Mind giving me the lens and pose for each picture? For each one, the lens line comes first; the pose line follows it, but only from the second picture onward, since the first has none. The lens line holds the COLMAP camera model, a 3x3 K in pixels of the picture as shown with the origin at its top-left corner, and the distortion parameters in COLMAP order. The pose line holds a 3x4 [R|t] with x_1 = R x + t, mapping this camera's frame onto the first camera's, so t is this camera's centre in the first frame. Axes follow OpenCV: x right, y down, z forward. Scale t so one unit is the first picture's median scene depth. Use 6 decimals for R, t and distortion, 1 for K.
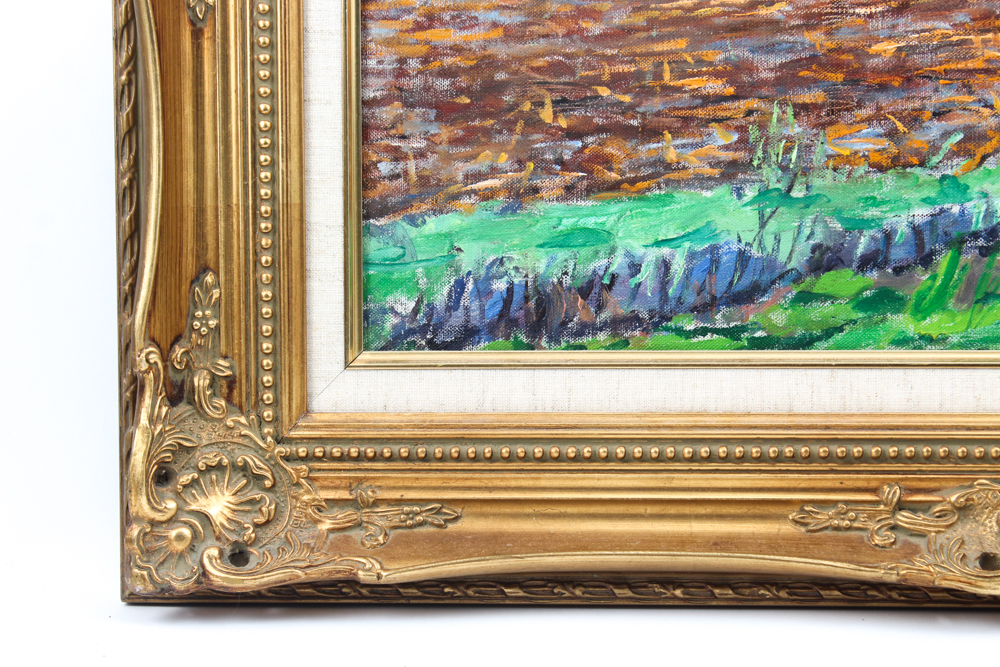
lens RADIAL K [[2357.4, 0, 490.1], [0, 2357.4, 333.1], [0, 0, 1]] dist [0.070314, 0.228863]
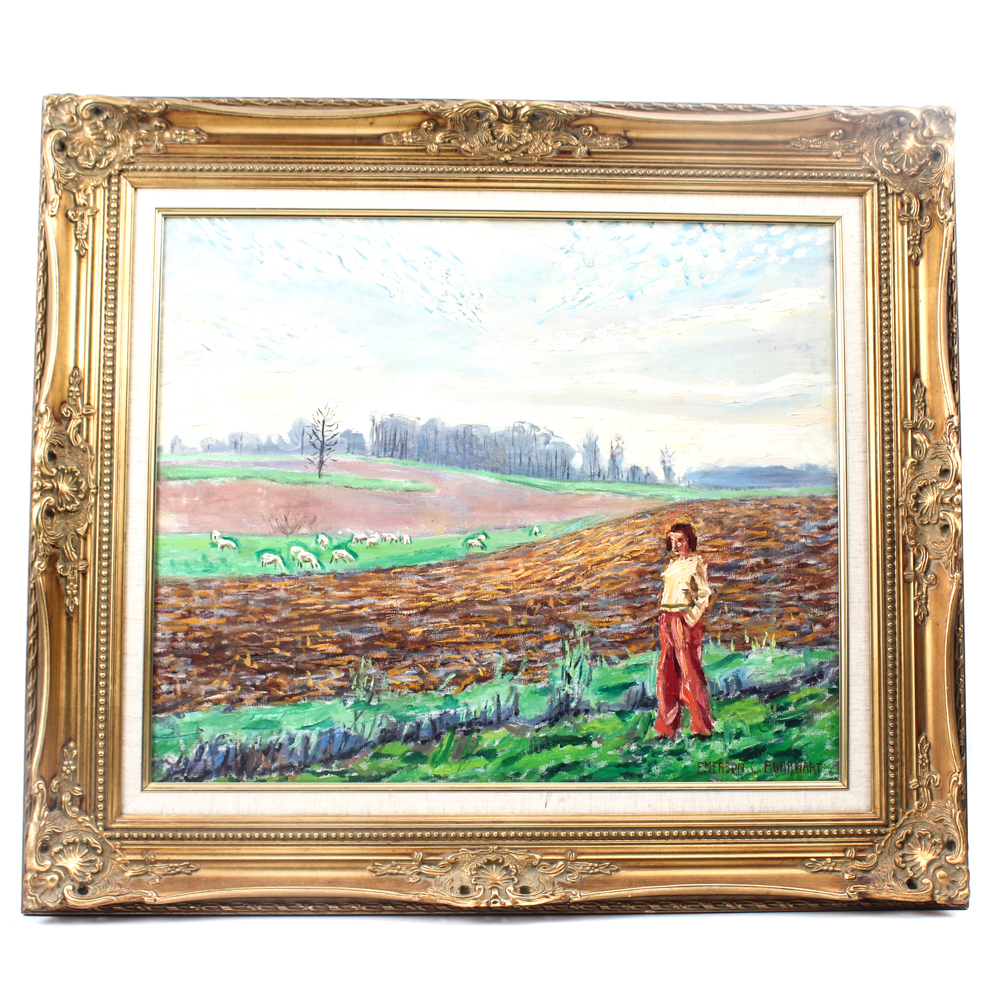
lens RADIAL K [[1649.5, 0, 500.0], [0, 1649.5, 500.0], [0, 0, 1]] dist [-0.120356, 0.200412]
pose [[0.993012, 0.016832, 0.116808, 0.071152], [0.000309, 0.989402, -0.145200, -0.027154], [-0.118014, 0.144221, 0.982483, -0.395955]]
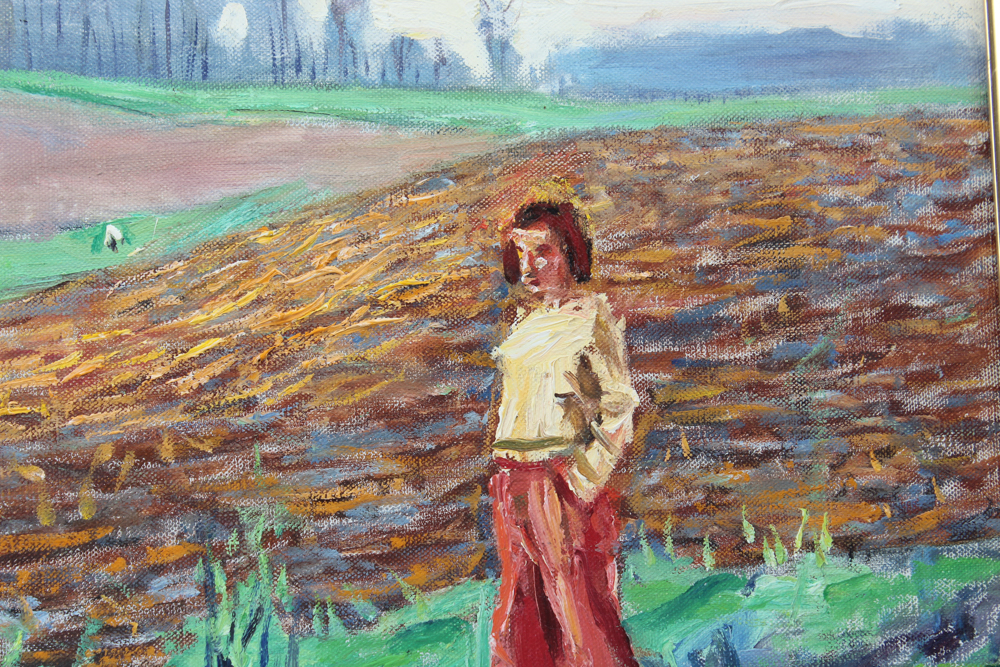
lens RADIAL K [[2357.4, 0, 490.1], [0, 2357.4, 333.1], [0, 0, 1]] dist [0.070314, 0.228863]
pose [[0.972510, -0.020611, 0.231947, 0.213444], [0.054013, 0.988875, -0.138594, -0.079189], [-0.226510, 0.147313, 0.962804, 0.316475]]
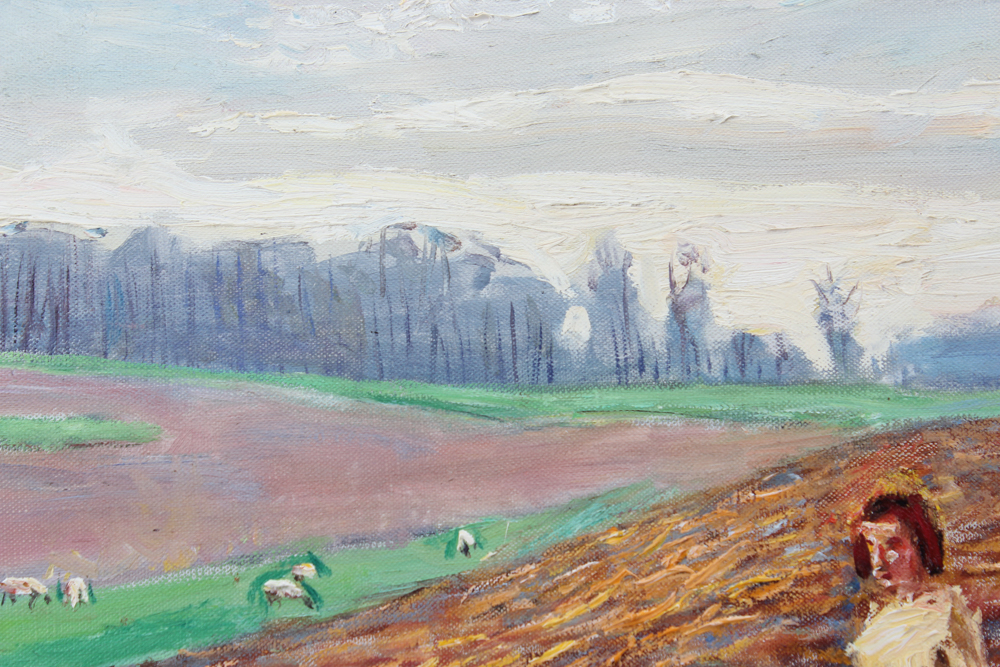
lens RADIAL K [[2357.4, 0, 490.1], [0, 2357.4, 333.1], [0, 0, 1]] dist [0.070314, 0.228863]
pose [[0.988400, -0.031068, 0.148661, 0.173944], [0.064978, 0.971246, -0.229041, -0.107588], [-0.137270, 0.236044, 0.961998, 0.316681]]
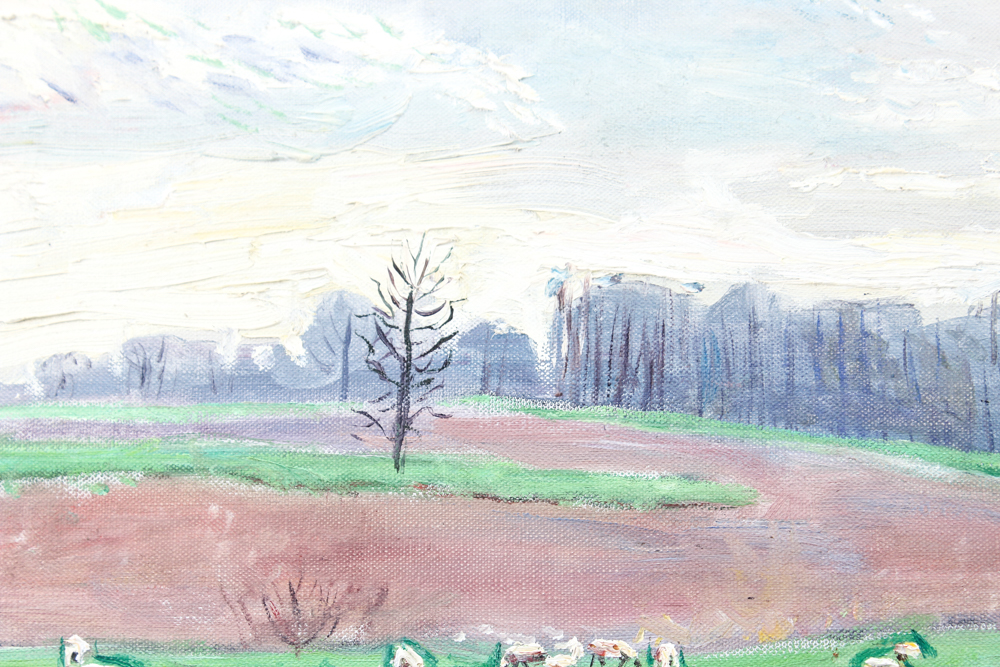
lens RADIAL K [[2357.4, 0, 490.1], [0, 2357.4, 333.1], [0, 0, 1]] dist [0.070314, 0.228863]
pose [[0.999754, 0.012621, 0.018264, 0.095333], [-0.006686, 0.955667, -0.294373, -0.093053], [-0.021170, 0.294178, 0.955516, 0.357941]]
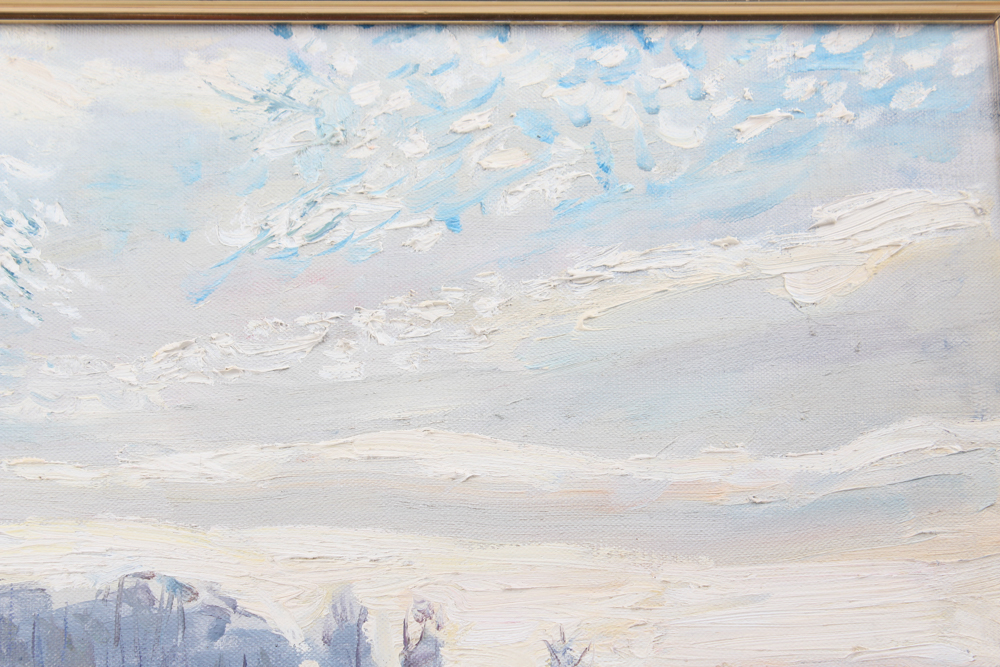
lens RADIAL K [[2357.4, 0, 490.1], [0, 2357.4, 333.1], [0, 0, 1]] dist [0.070314, 0.228863]
pose [[0.987730, 0.016198, 0.155330, 0.244260], [0.037589, 0.940709, -0.337124, -0.125250], [-0.151581, 0.338827, 0.928558, 0.286451]]
